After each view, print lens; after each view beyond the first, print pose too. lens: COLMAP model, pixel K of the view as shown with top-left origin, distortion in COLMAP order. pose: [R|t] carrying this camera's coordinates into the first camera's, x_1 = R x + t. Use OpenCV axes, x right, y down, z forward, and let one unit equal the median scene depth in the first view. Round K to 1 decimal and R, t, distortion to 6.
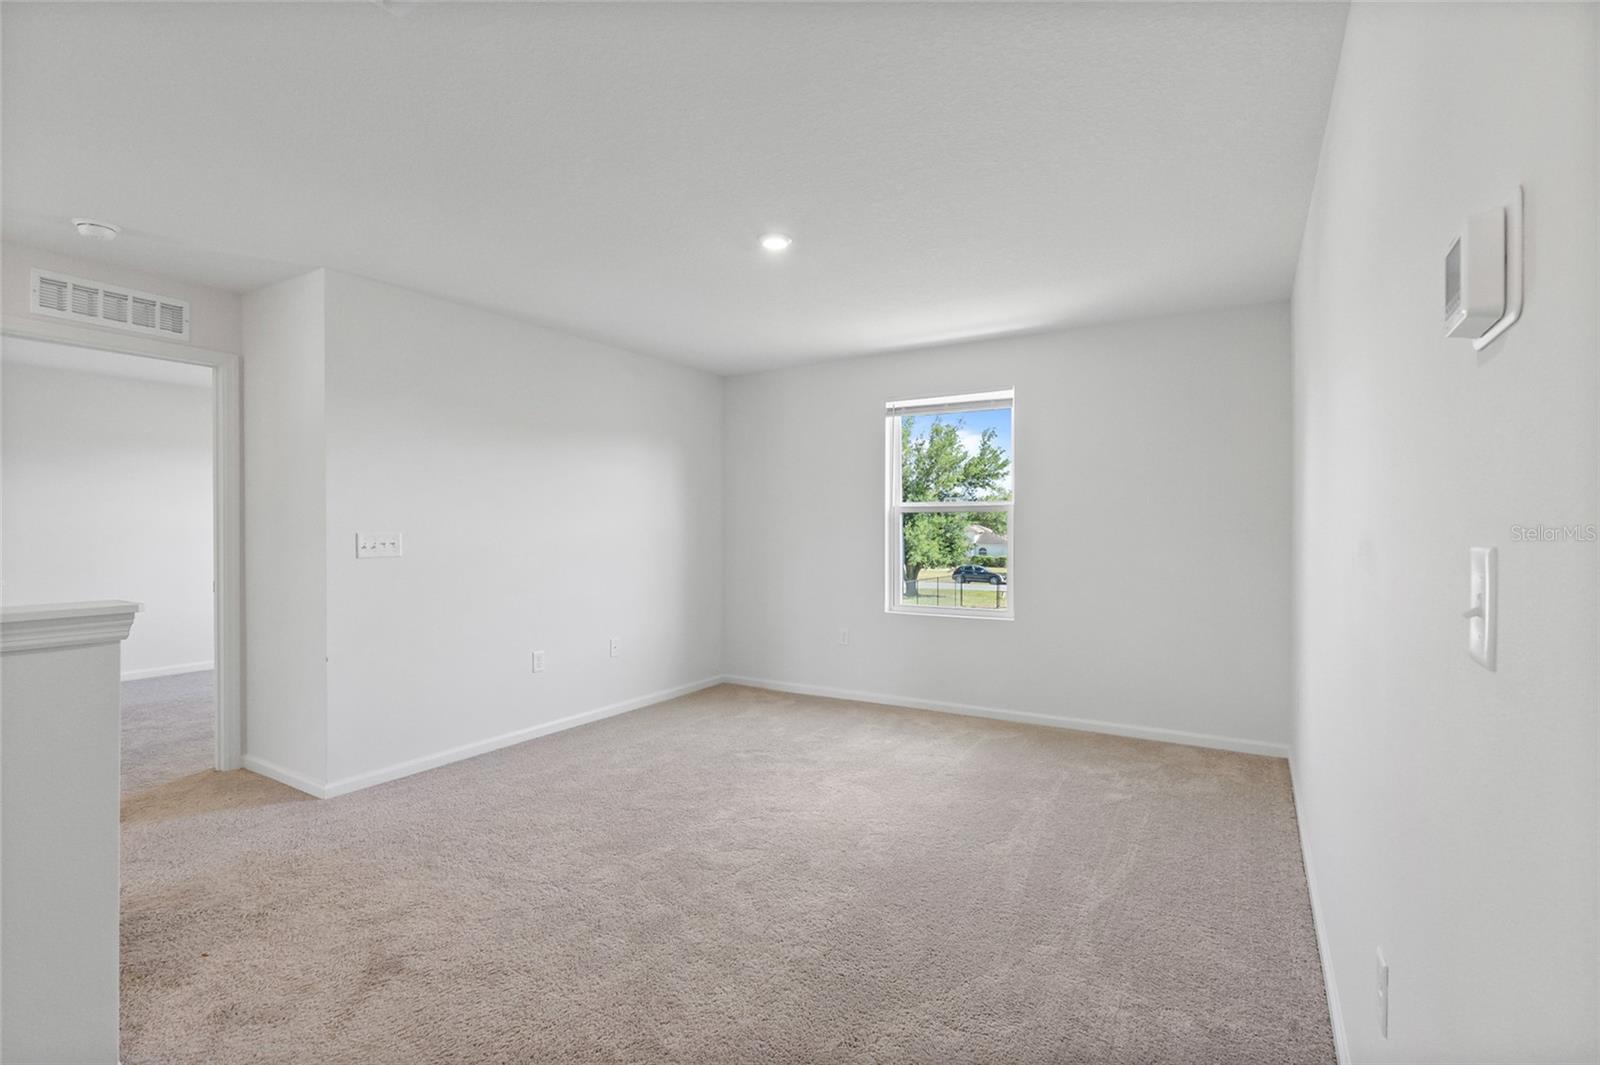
lens RADIAL K [[716.6, 0, 805.3], [0, 716.6, 538.1], [0, 0, 1]] dist [0.000393, 0.000198]
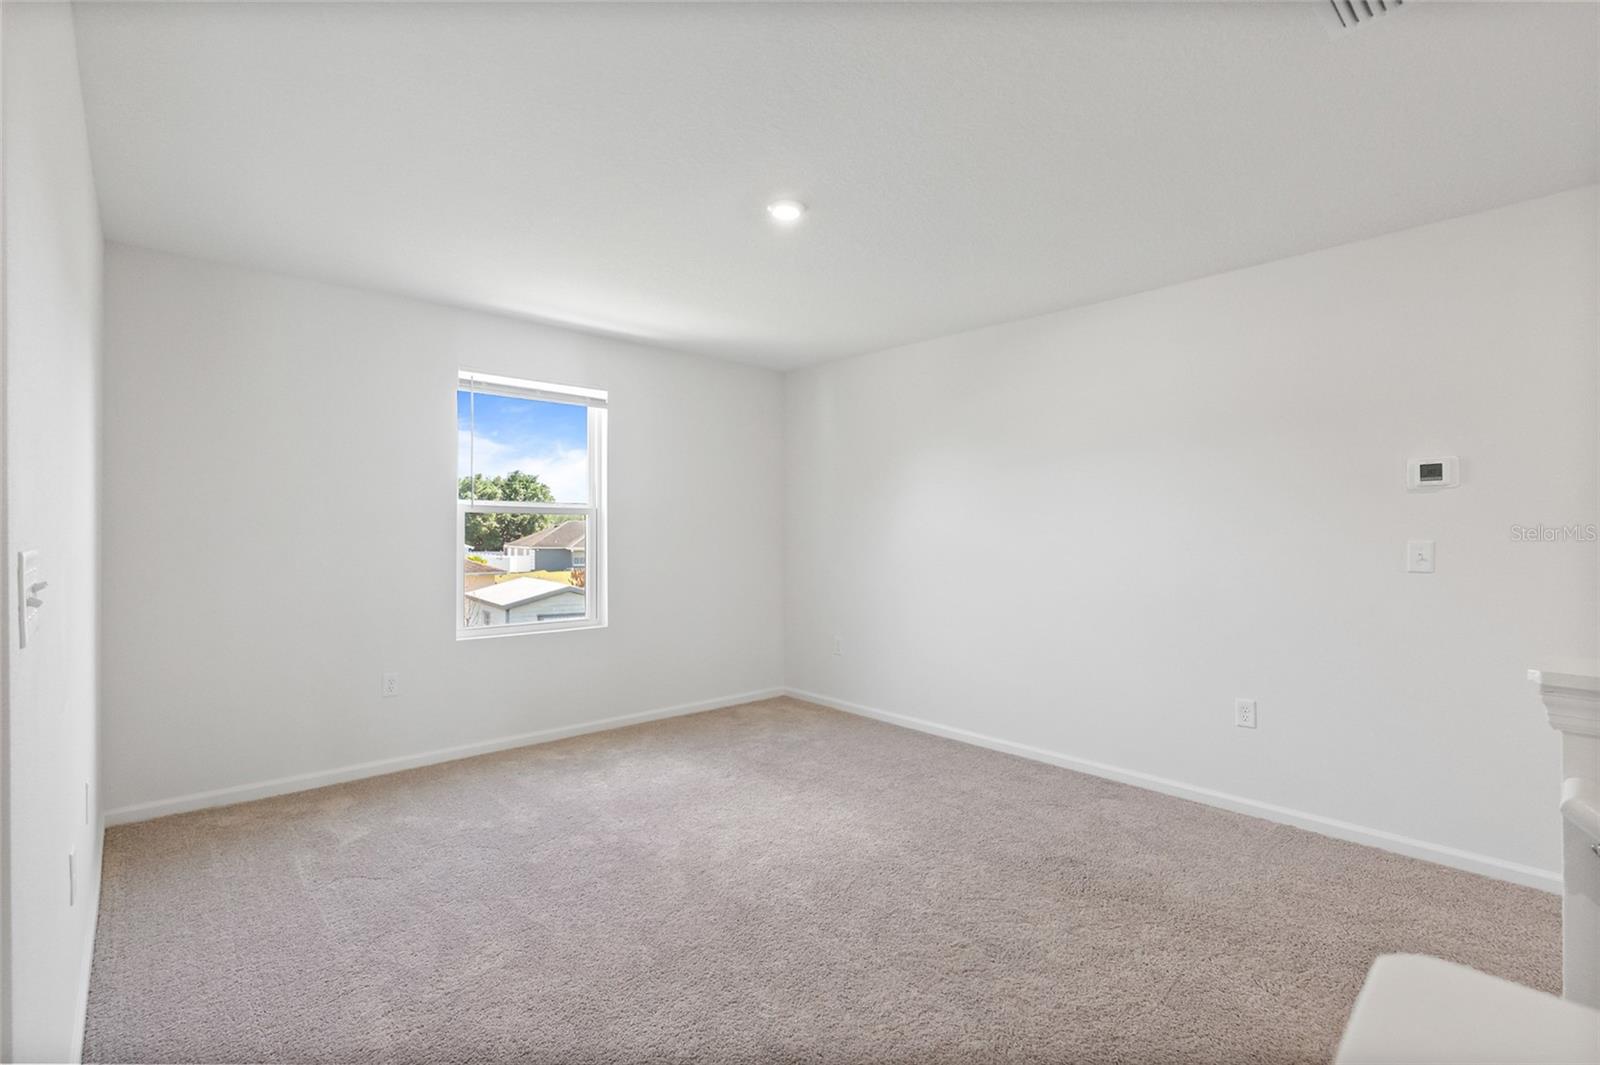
lens RADIAL K [[716.6, 0, 805.3], [0, 716.6, 538.1], [0, 0, 1]] dist [0.000393, 0.000198]
pose [[0.265210, 0.008021, 0.964157, -0.596858], [0.004465, 0.999944, -0.009547, 0.001855], [-0.964180, 0.006837, 0.265159, 0.482648]]
